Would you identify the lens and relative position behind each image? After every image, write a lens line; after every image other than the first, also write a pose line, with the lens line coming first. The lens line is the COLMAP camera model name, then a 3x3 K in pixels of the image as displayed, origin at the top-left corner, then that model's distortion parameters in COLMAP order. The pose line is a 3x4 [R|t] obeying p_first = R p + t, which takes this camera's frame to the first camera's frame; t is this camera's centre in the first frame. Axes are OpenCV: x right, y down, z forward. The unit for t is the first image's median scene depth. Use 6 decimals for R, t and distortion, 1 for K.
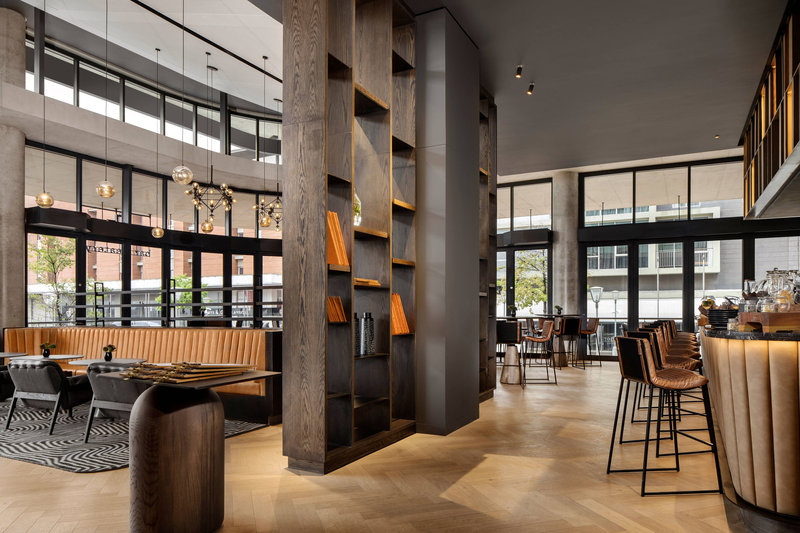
lens RADIAL K [[556.5, 0, 406.8], [0, 556.5, 302.2], [0, 0, 1]] dist [-0.003321, 0.005503]
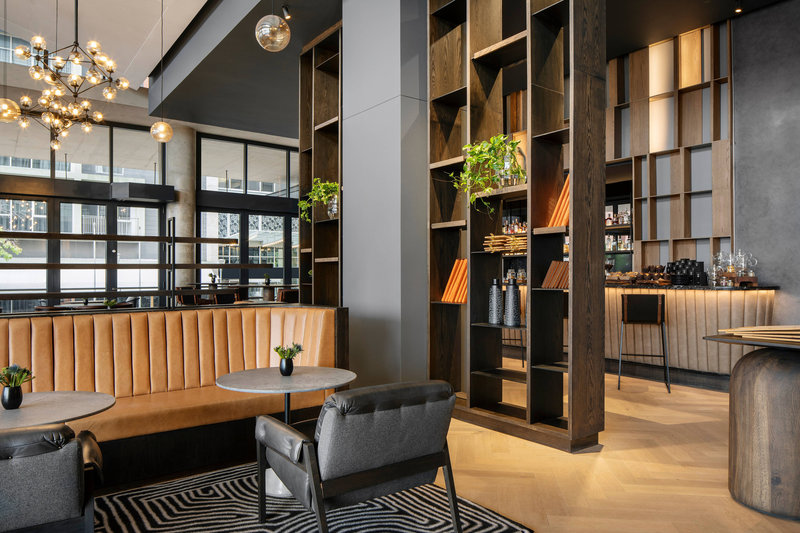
lens RADIAL K [[556.5, 0, 402.1], [0, 556.5, 271.3], [0, 0, 1]] dist [-0.003321, 0.005503]
pose [[0.427920, 0.007029, 0.903789, -0.382688], [-0.006321, 0.999969, -0.004784, 0.004291], [-0.903795, -0.003666, 0.427951, 0.290381]]
